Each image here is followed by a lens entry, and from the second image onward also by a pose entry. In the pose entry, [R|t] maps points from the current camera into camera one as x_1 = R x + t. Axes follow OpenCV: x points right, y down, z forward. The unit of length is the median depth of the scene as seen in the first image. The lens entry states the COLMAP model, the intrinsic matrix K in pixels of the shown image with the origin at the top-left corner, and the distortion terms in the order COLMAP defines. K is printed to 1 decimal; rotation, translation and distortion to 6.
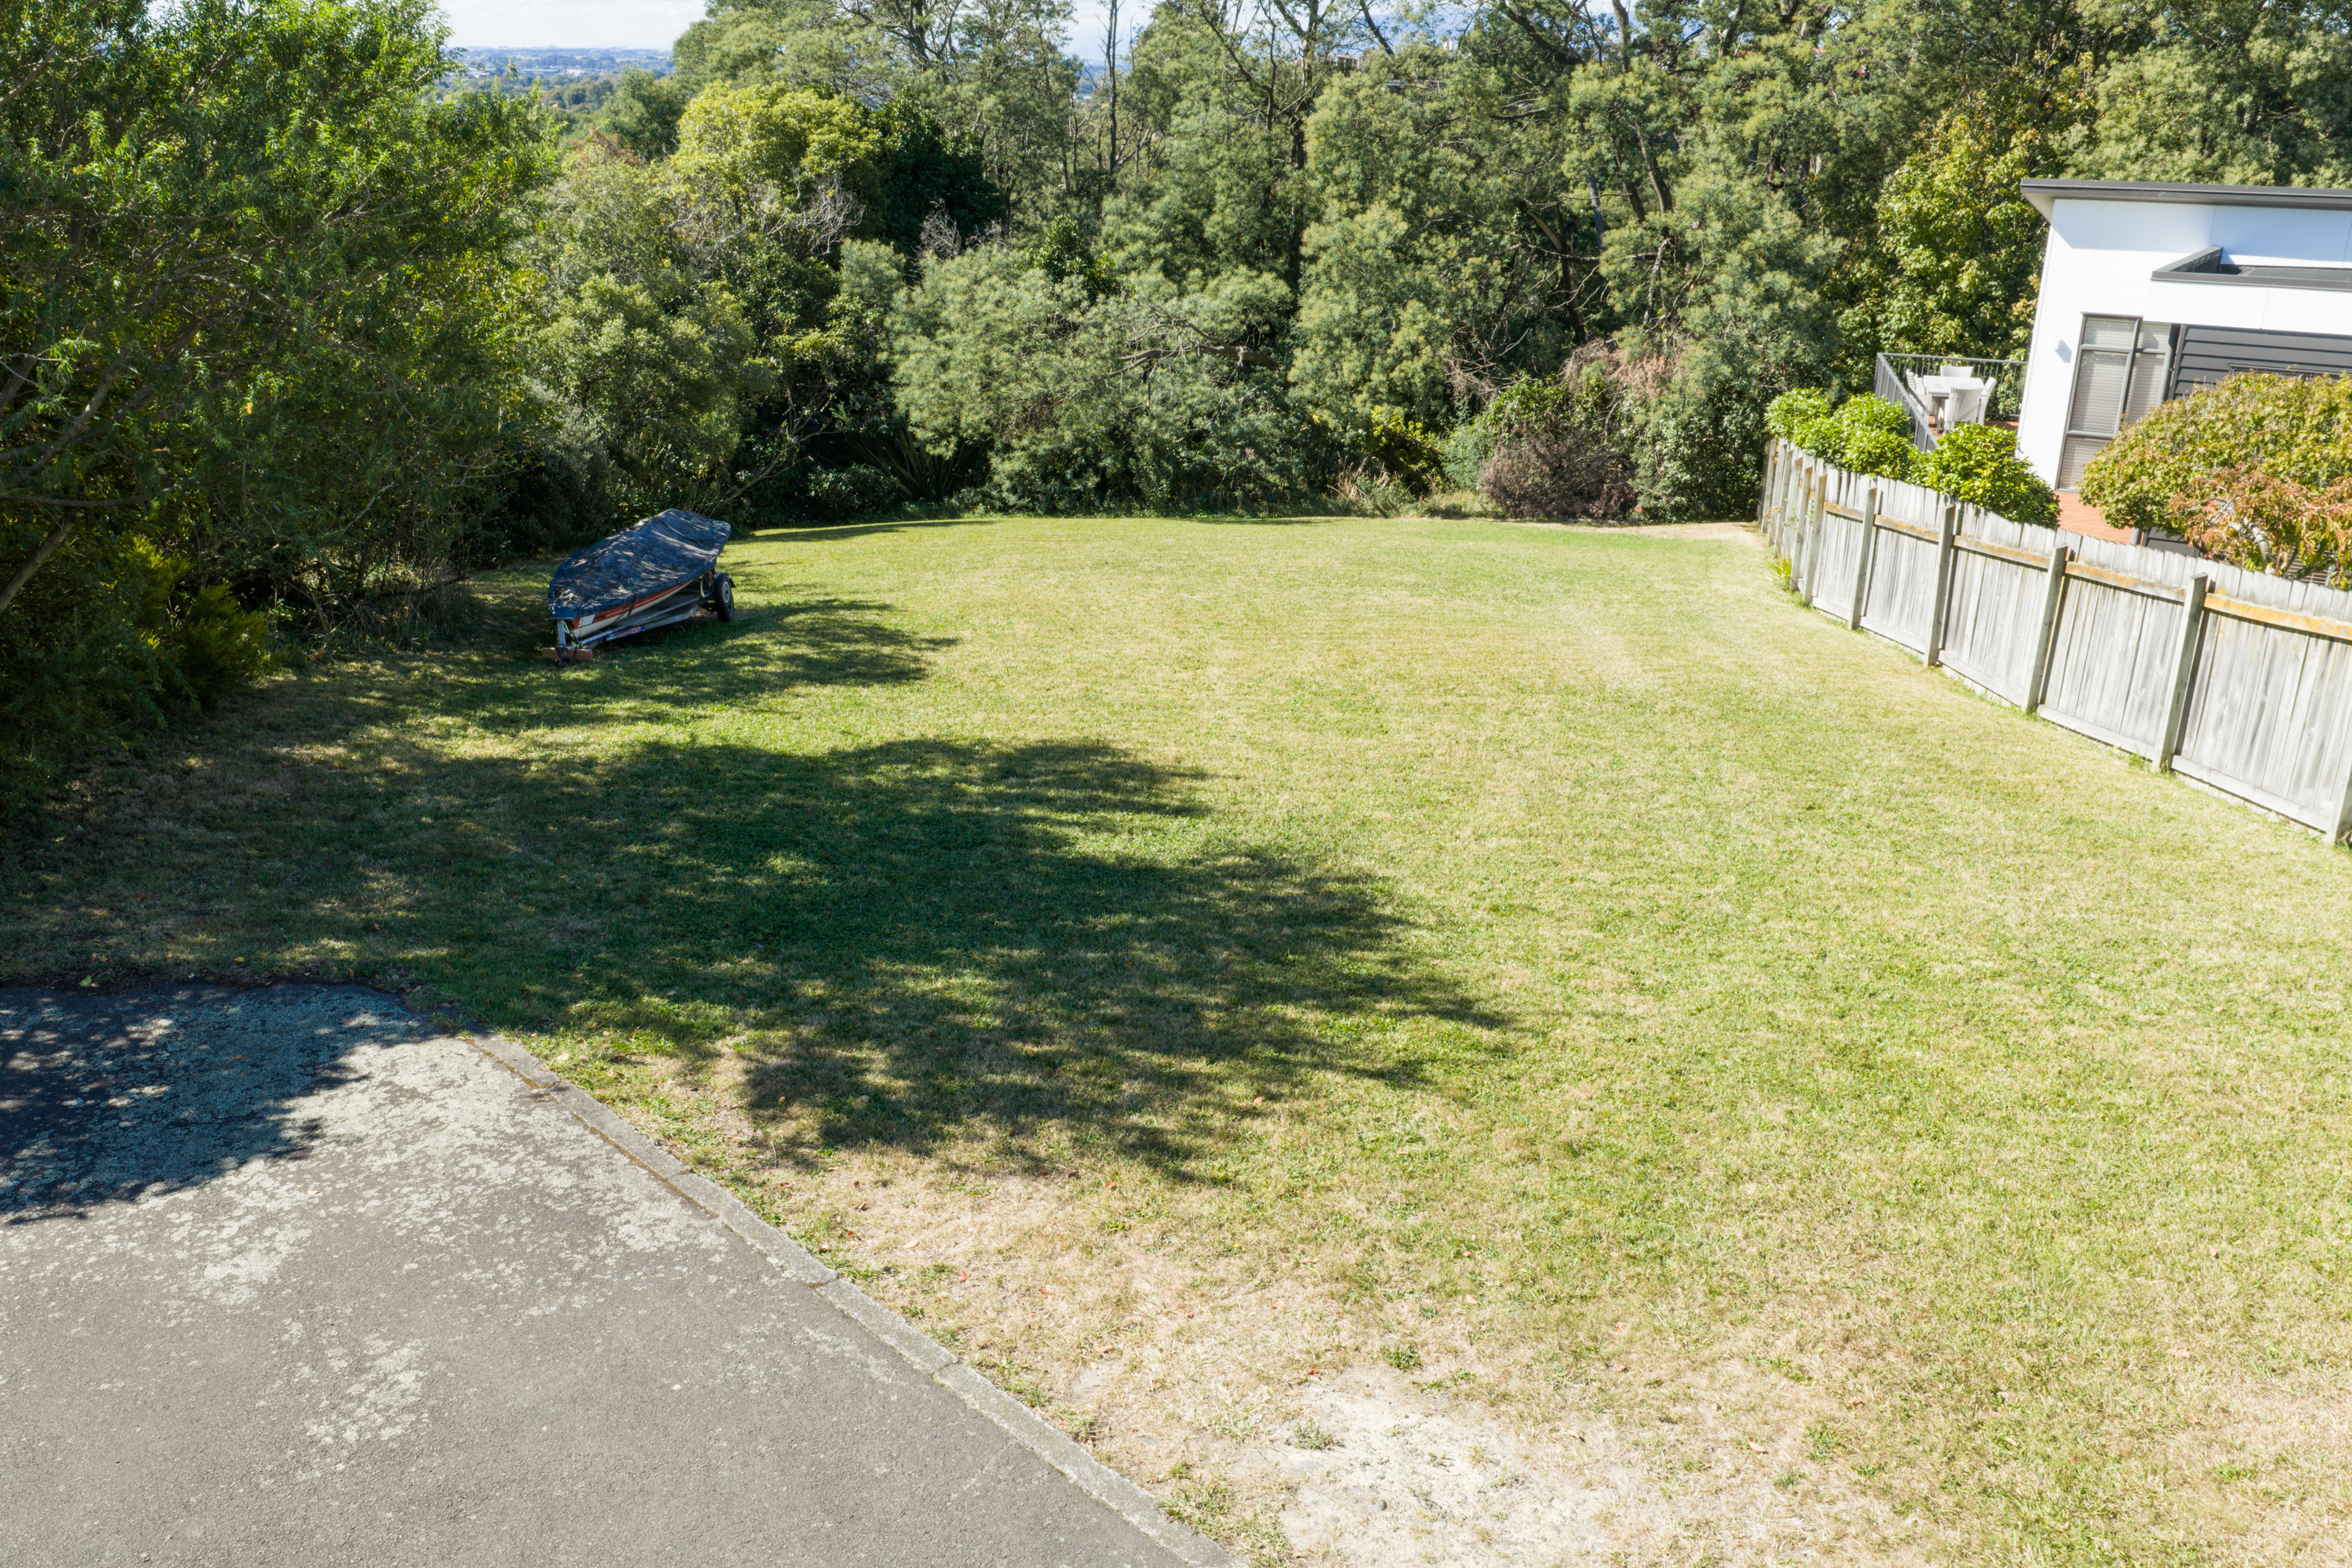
lens RADIAL K [[1963.0, 0, 1178.0], [0, 1963.0, 788.0], [0, 0, 1]] dist [0.012362, -0.017334]
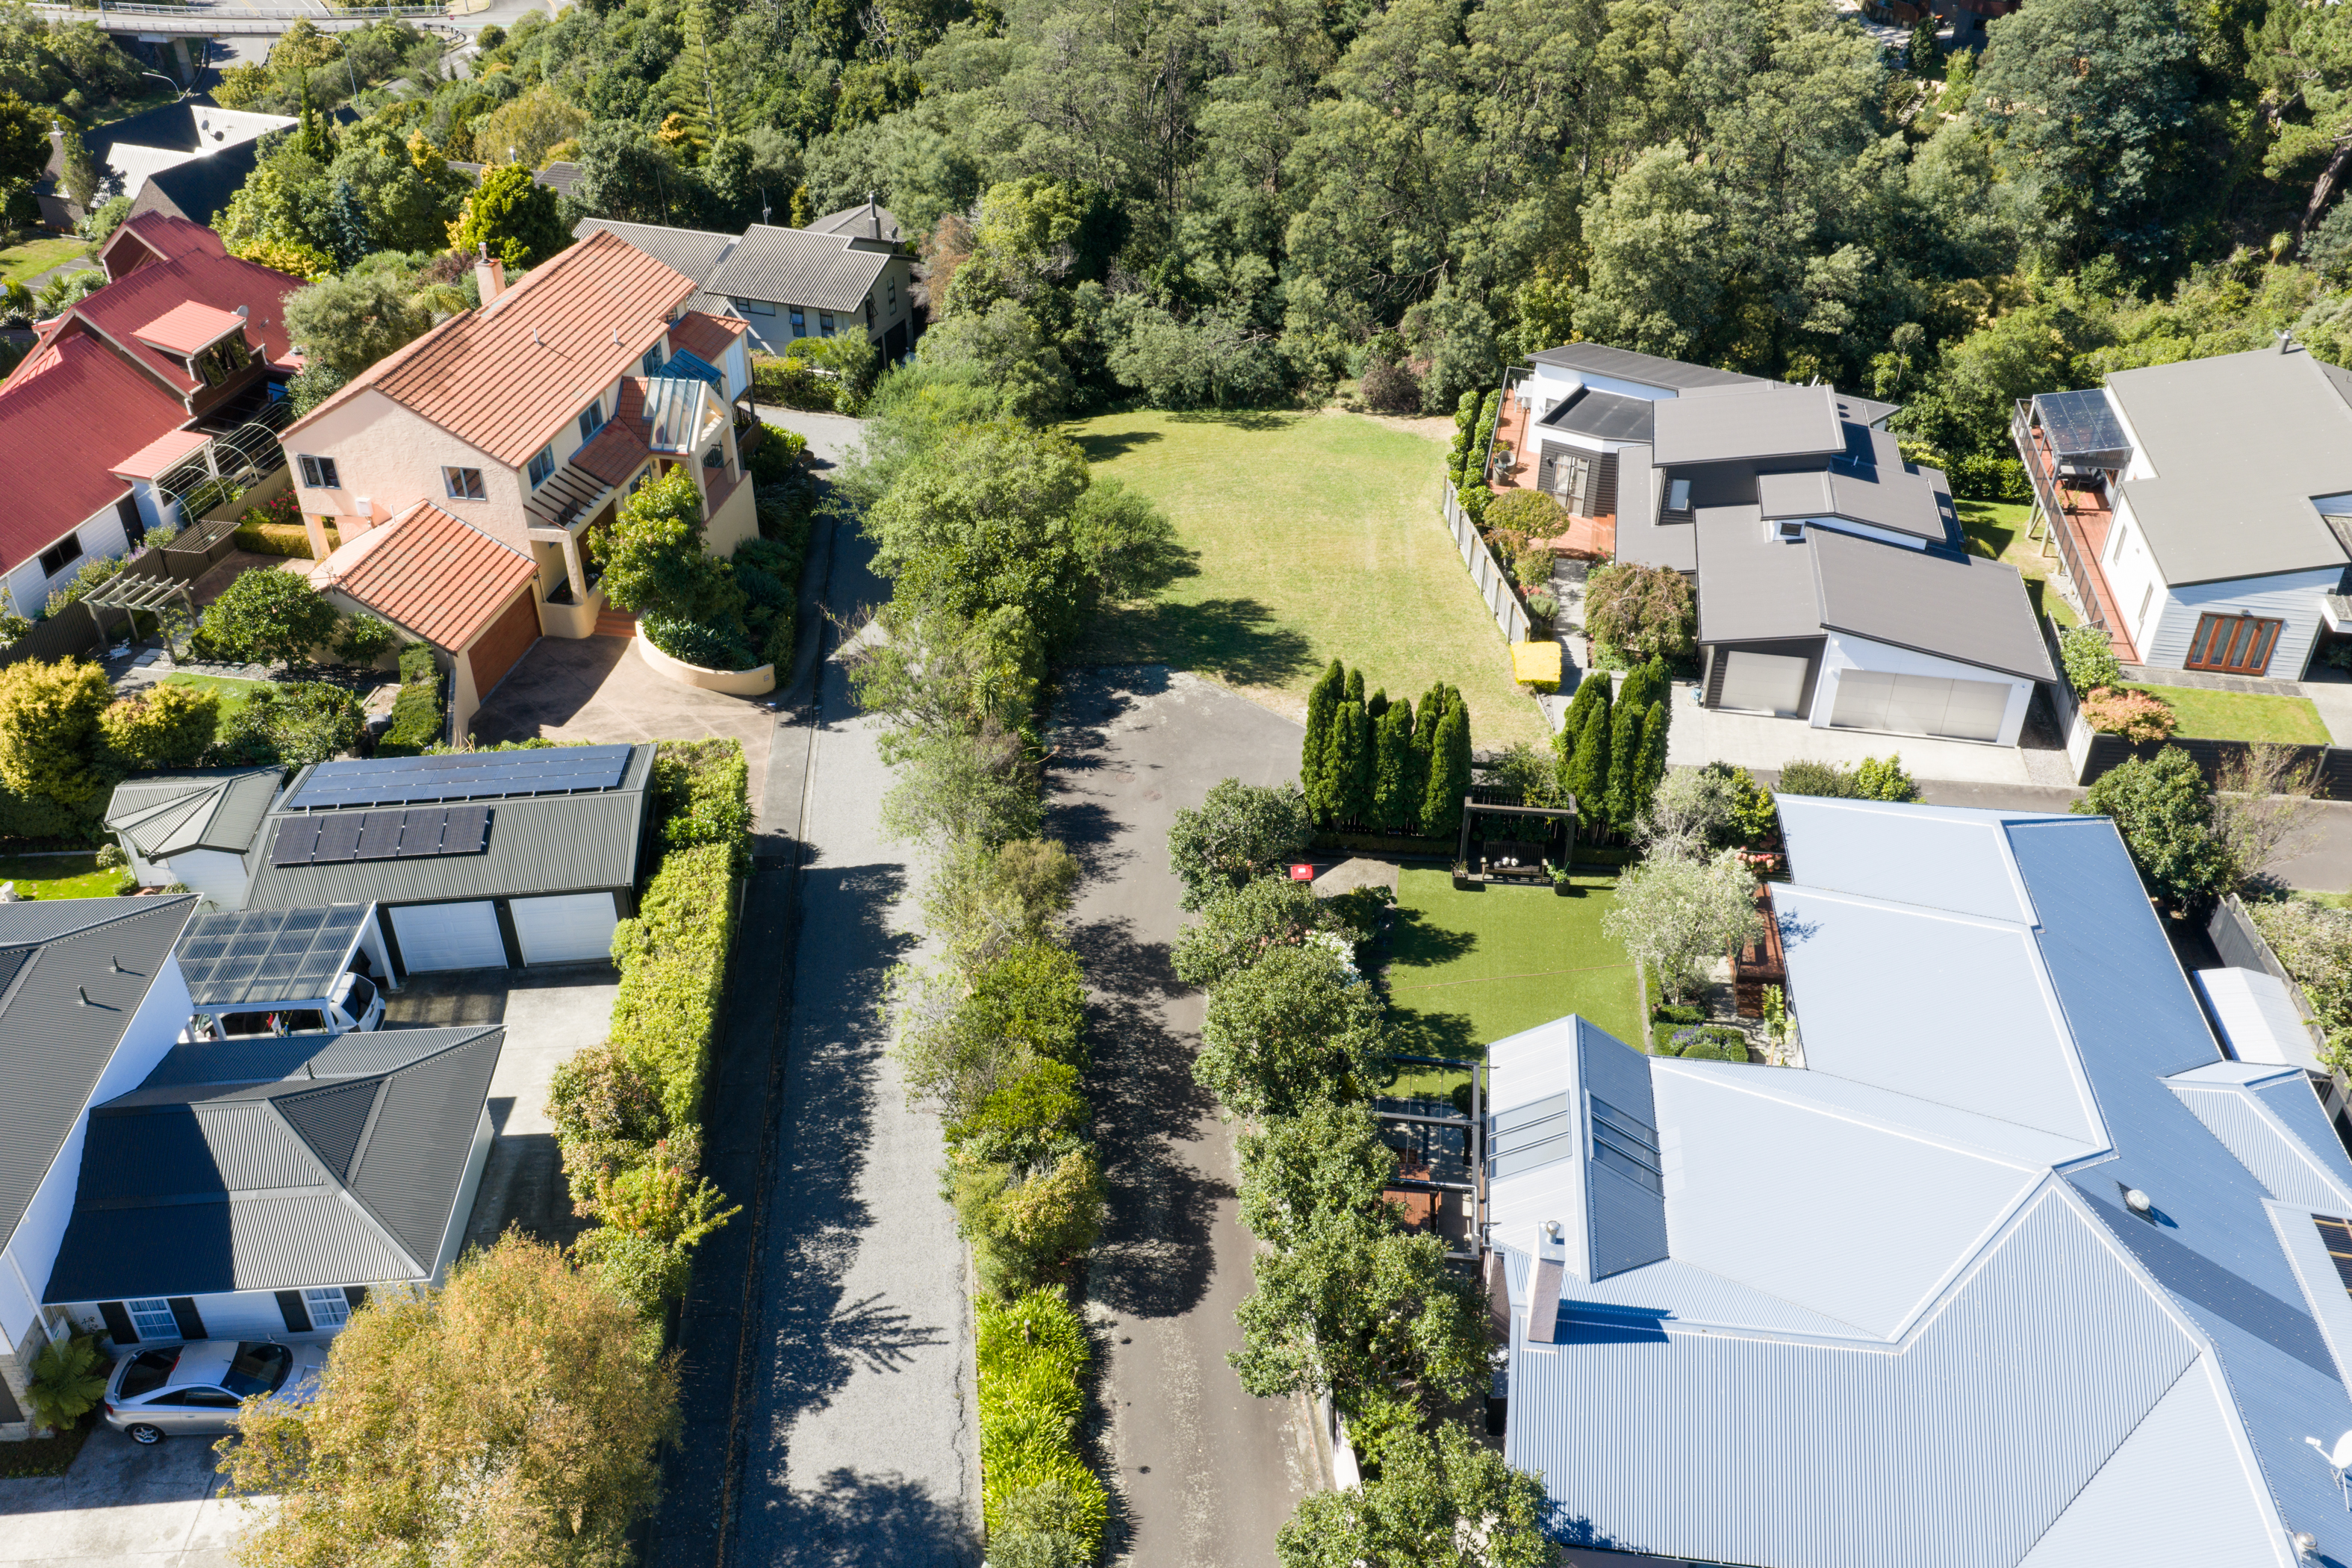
lens RADIAL K [[1963.0, 0, 1178.0], [0, 1963.0, 788.0], [0, 0, 1]] dist [0.012362, -0.017334]
pose [[0.999471, -0.027650, 0.017102, -0.295990], [0.022660, 0.969661, 0.243403, -0.712262], [-0.023313, -0.242887, 0.969774, -3.571396]]
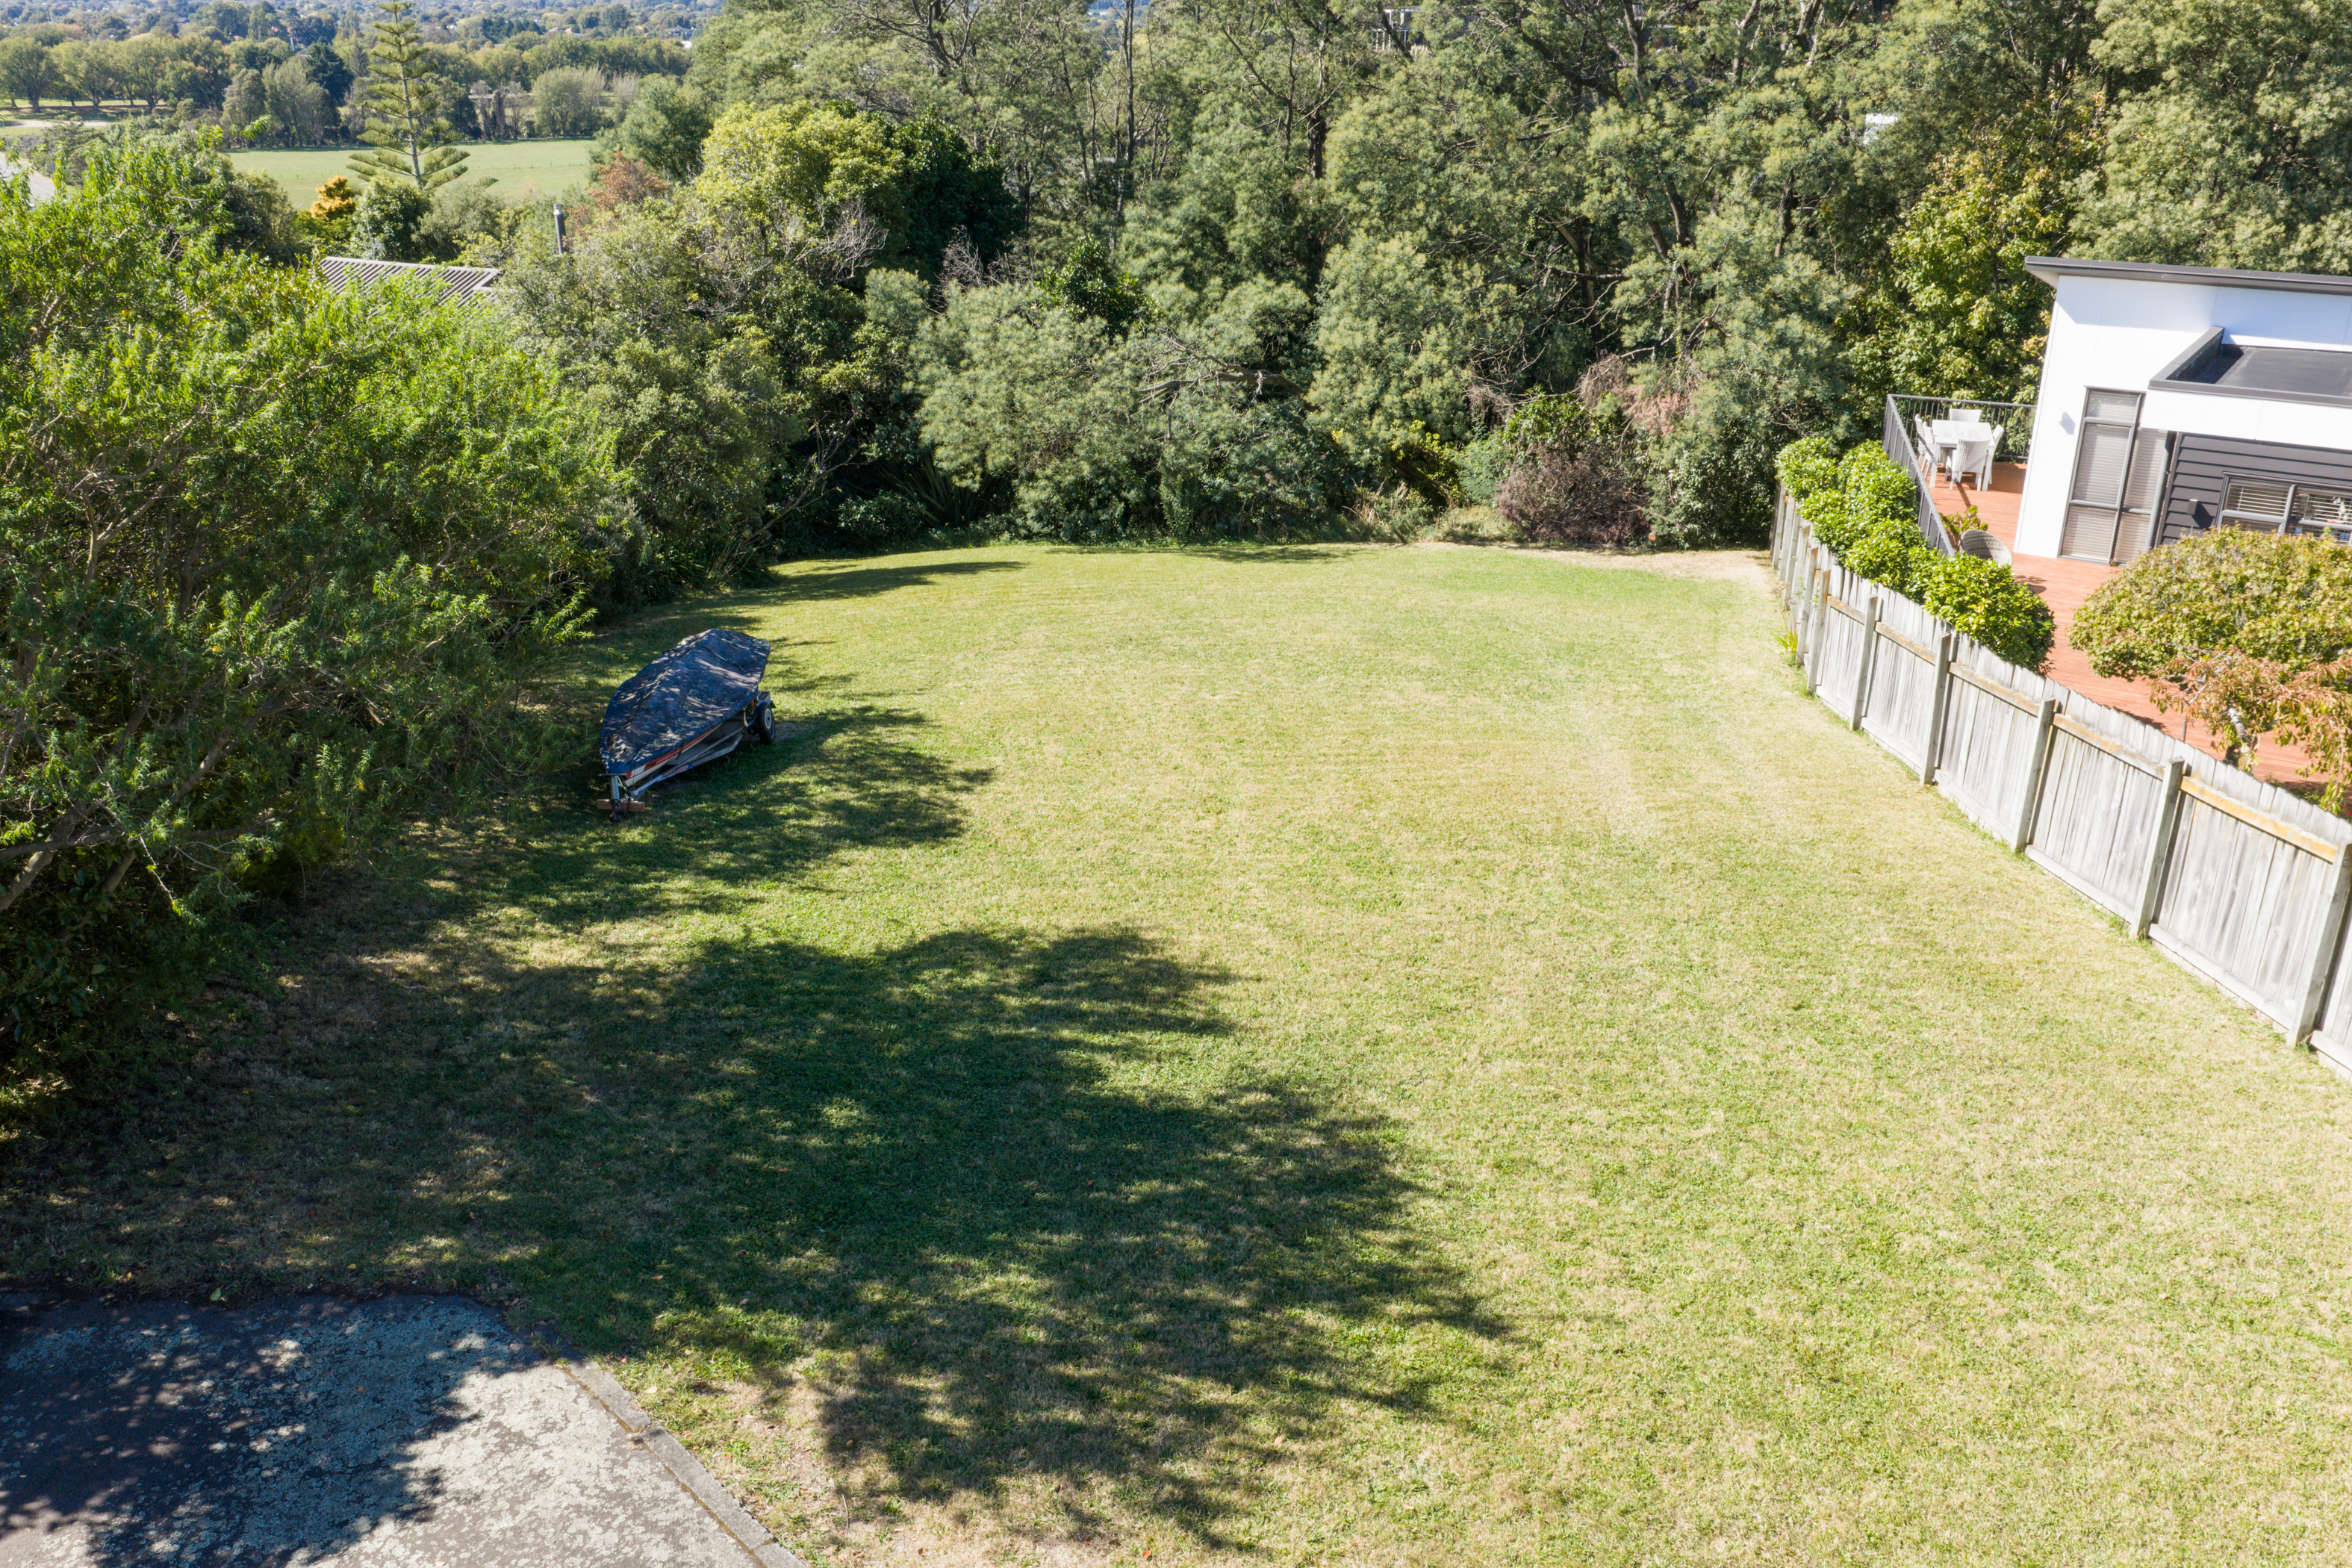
lens RADIAL K [[1953.4, 0, 1176.0], [0, 1953.4, 784.0], [0, 0, 1]] dist [0.017353, -0.022470]
pose [[0.999891, -0.007269, -0.012843, -0.000153], [0.007763, 0.999214, 0.038872, -0.138119], [0.012550, -0.038968, 0.999162, -0.049254]]
